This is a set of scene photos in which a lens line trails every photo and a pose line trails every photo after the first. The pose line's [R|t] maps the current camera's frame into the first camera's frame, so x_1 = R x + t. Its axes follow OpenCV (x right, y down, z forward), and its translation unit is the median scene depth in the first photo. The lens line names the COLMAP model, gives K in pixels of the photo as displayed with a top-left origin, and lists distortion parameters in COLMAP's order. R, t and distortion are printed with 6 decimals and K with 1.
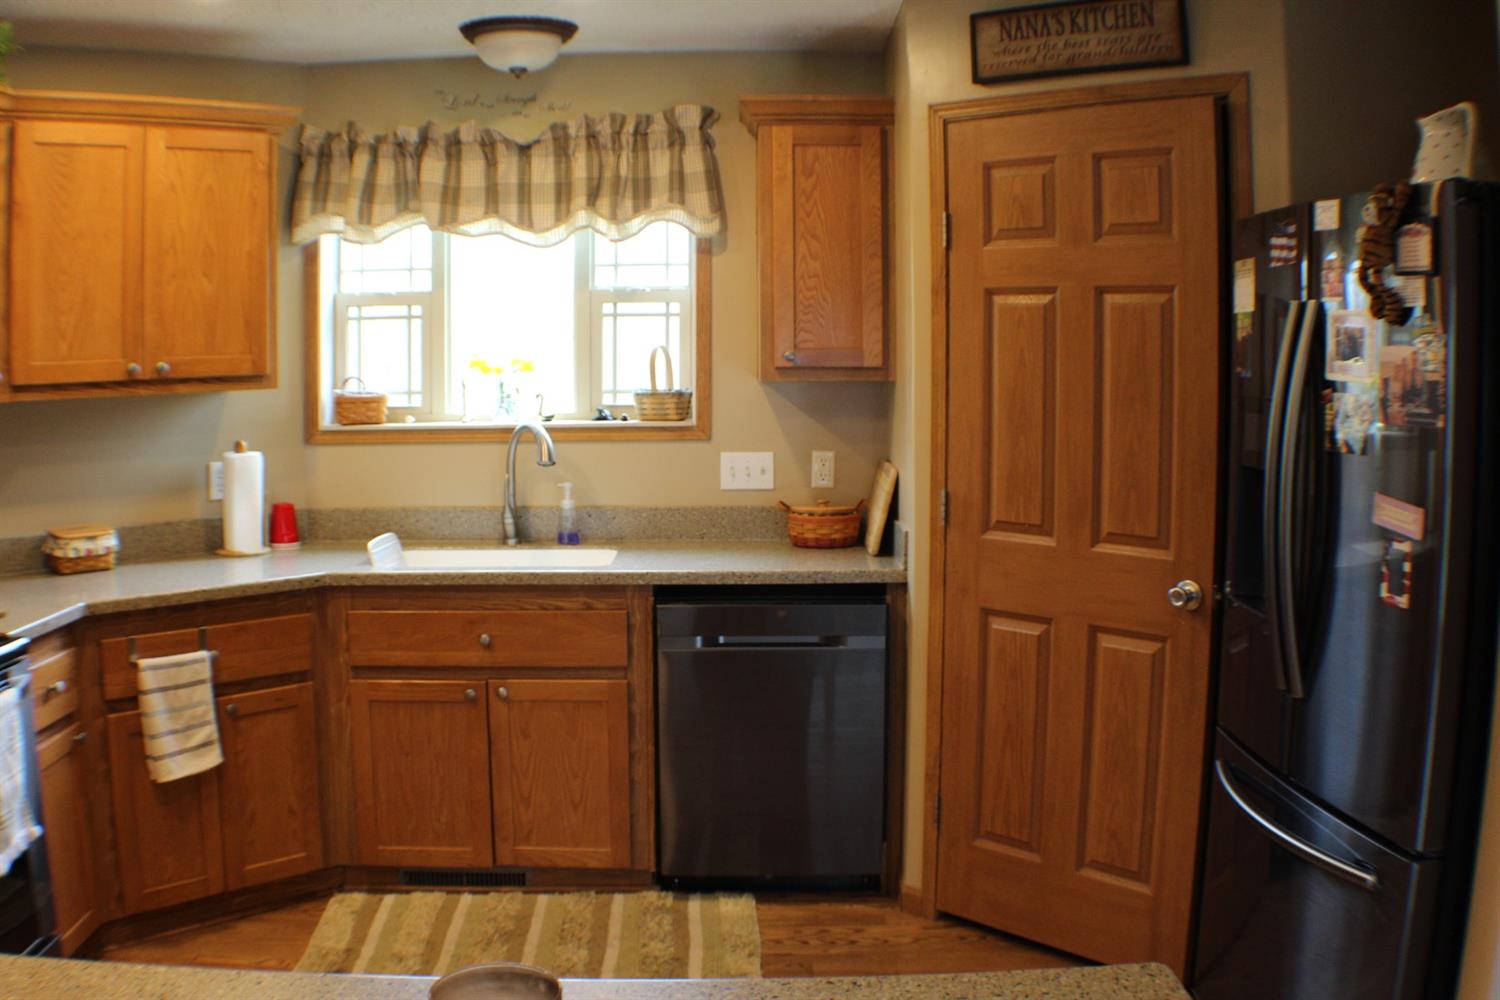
lens RADIAL K [[1442.0, 0, 749.5], [0, 1442.0, 594.4], [0, 0, 1]] dist [-0.348656, 0.142102]
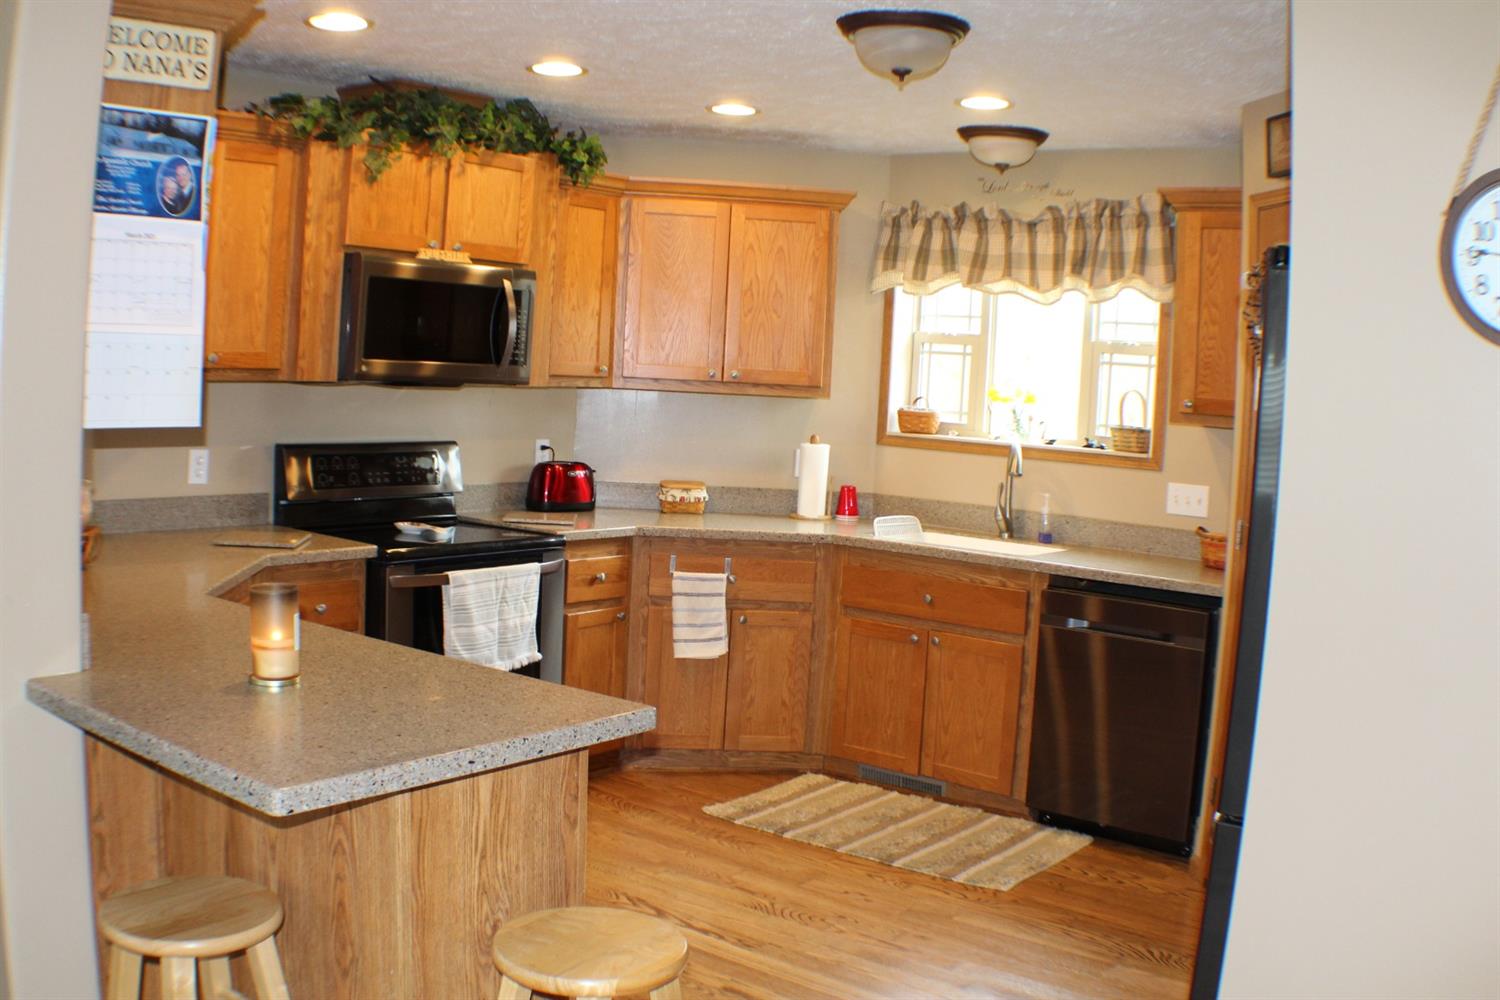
lens RADIAL K [[1442.0, 0, 749.5], [0, 1442.0, 594.4], [0, 0, 1]] dist [-0.348656, 0.142102]
pose [[0.758553, 0.129709, -0.638571, 0.498411], [-0.148079, 0.988662, 0.024919, 0.017949], [0.634563, 0.075657, 0.769159, -0.119531]]
